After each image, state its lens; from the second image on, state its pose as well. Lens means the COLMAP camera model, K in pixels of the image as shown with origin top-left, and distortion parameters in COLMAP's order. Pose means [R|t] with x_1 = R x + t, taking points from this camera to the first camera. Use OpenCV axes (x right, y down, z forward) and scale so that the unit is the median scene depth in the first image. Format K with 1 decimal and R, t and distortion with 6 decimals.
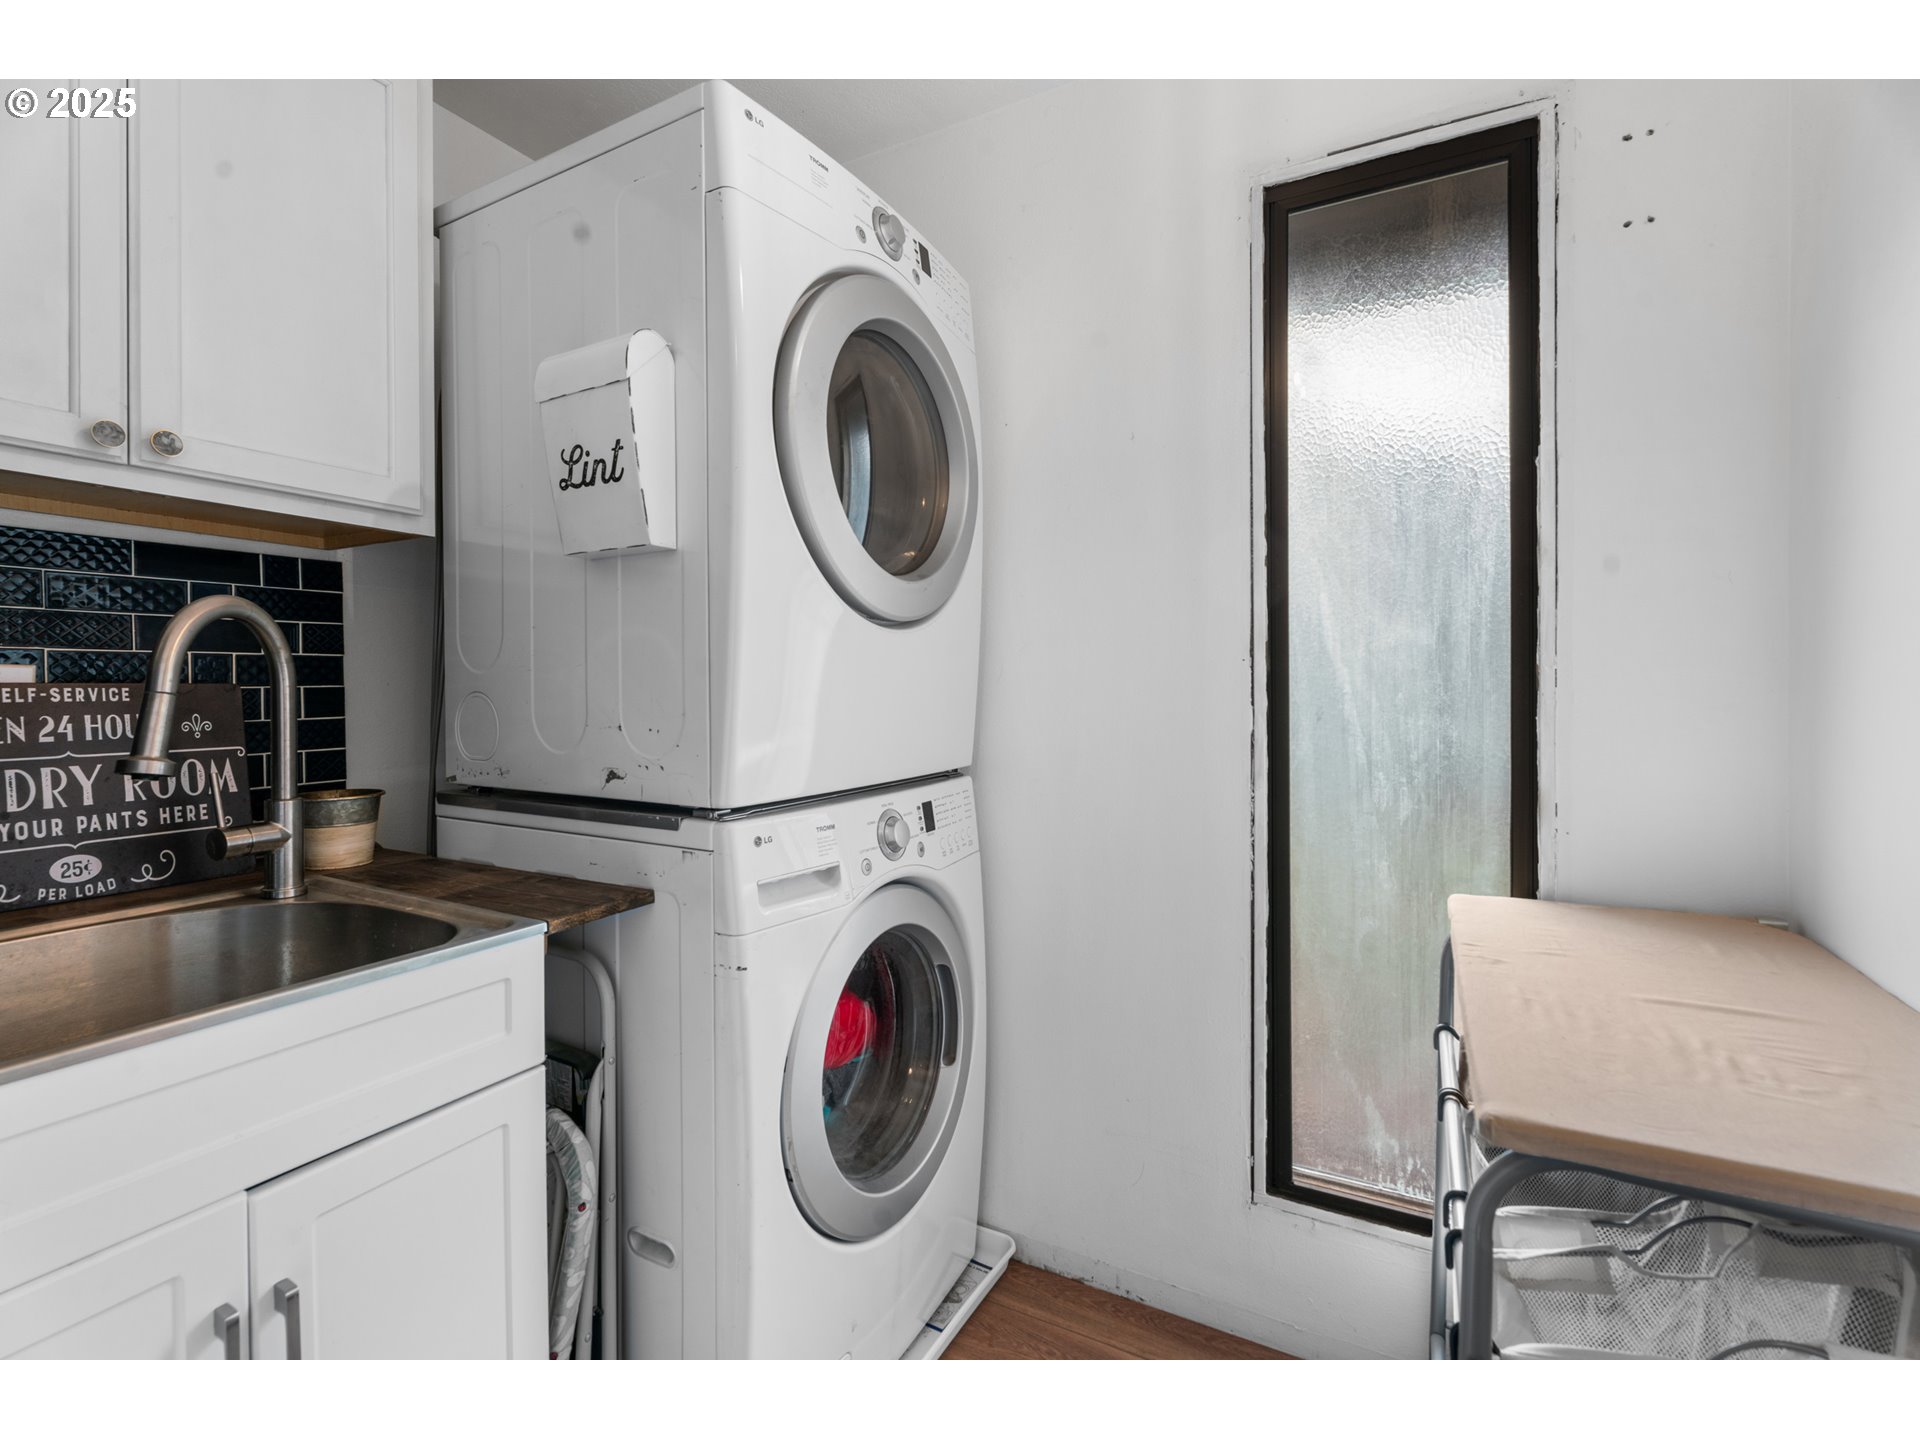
lens RADIAL K [[877.7, 0, 956.0], [0, 877.7, 707.0], [0, 0, 1]] dist [0.000992, 0.000693]
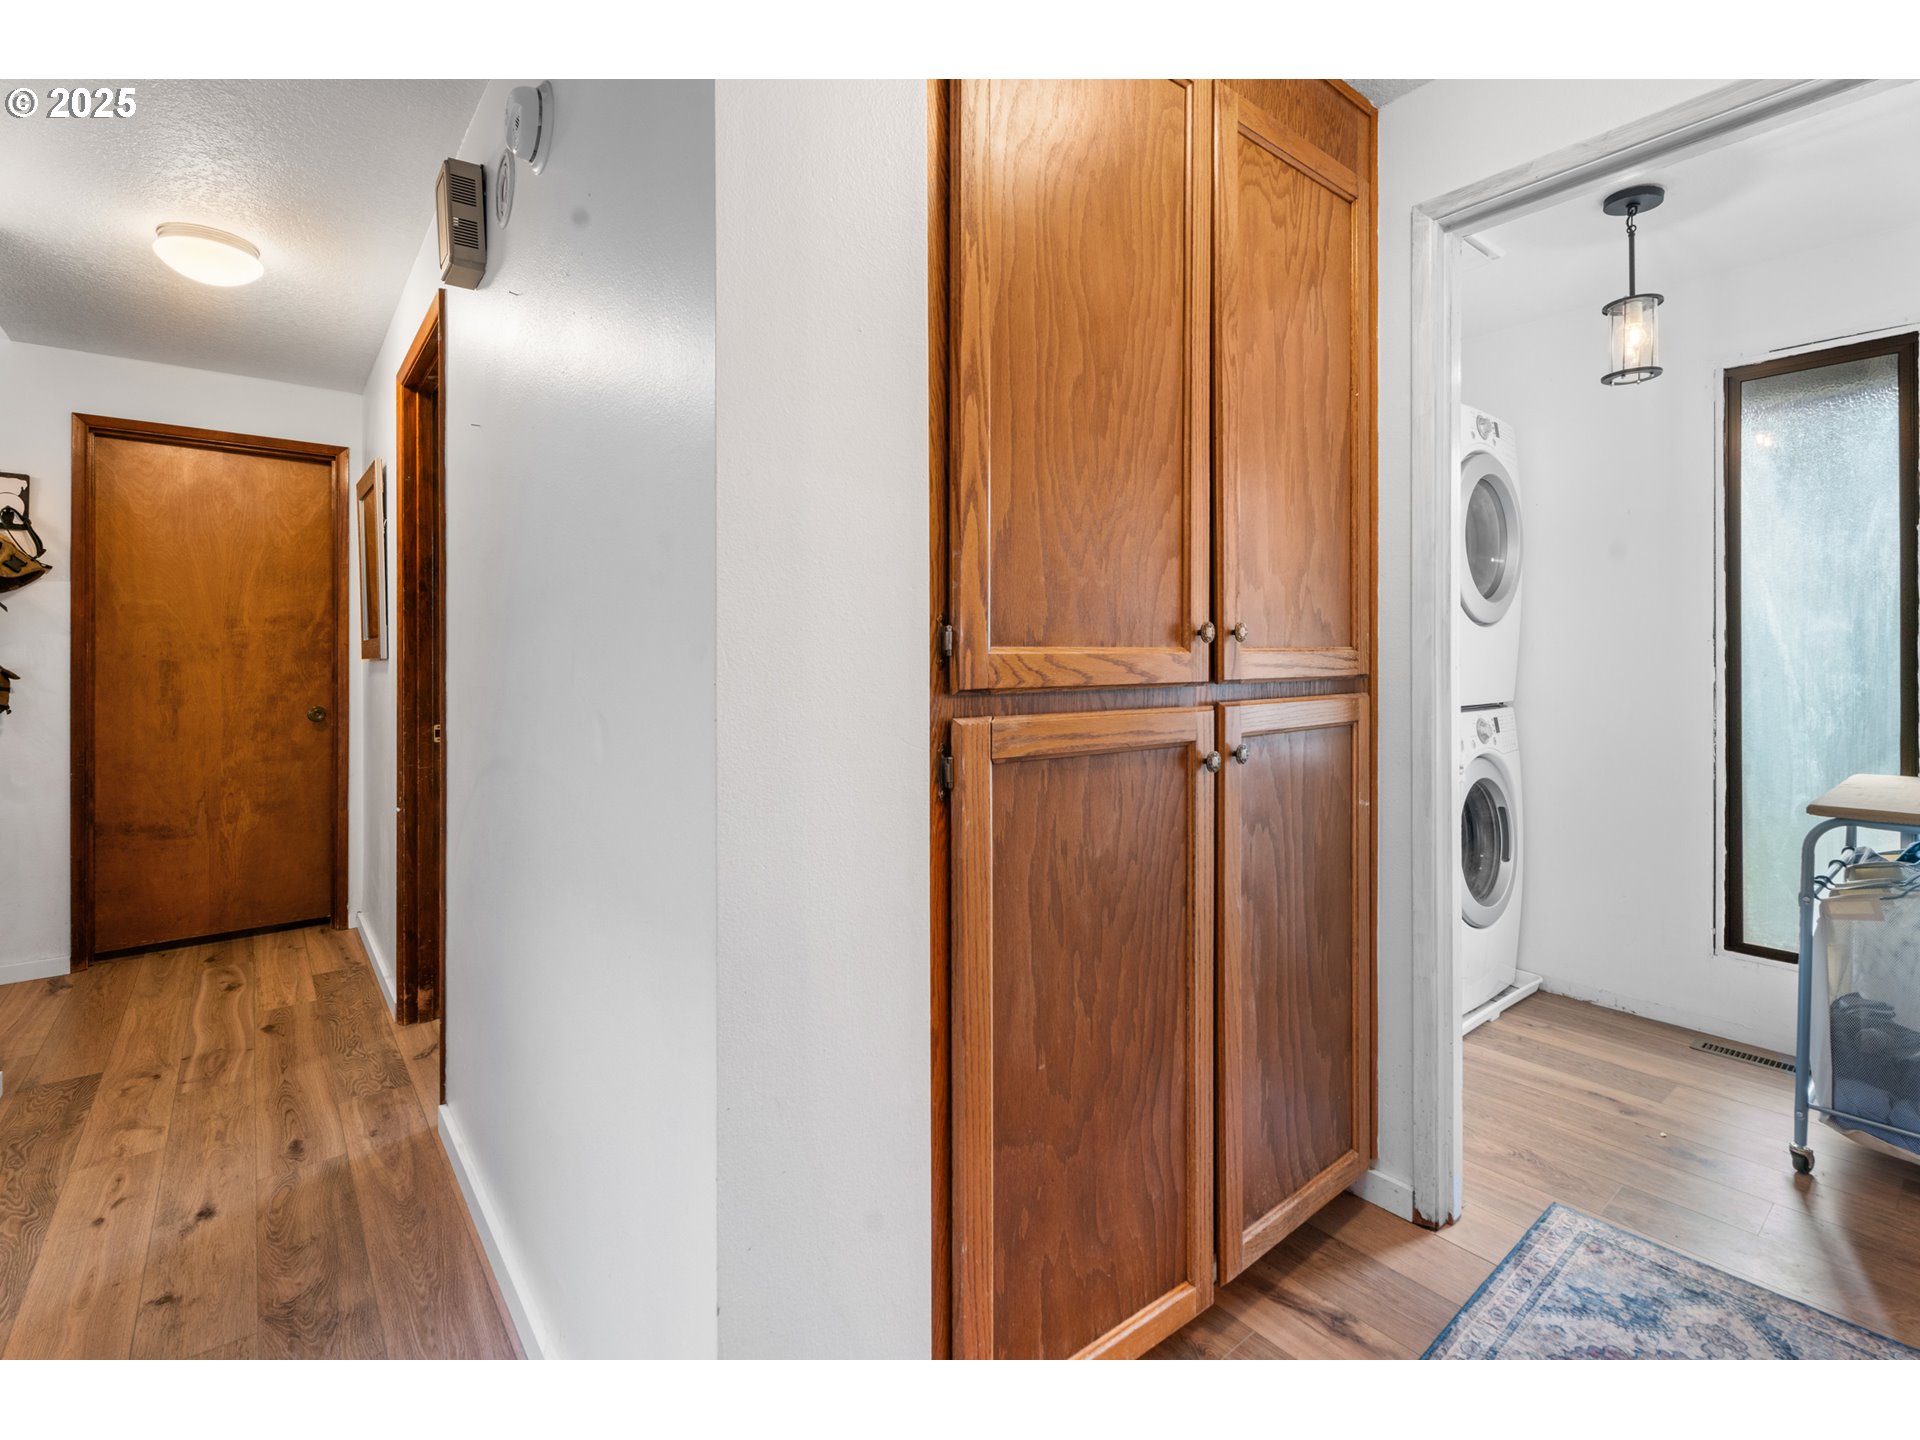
lens RADIAL K [[877.7, 0, 949.0], [0, 877.7, 664.3], [0, 0, 1]] dist [0.000992, 0.000693]
pose [[0.921576, 0.006048, -0.388150, -0.381454], [-0.011081, 0.999881, -0.010730, 0.028311], [0.388039, 0.014189, 0.921534, -1.182909]]
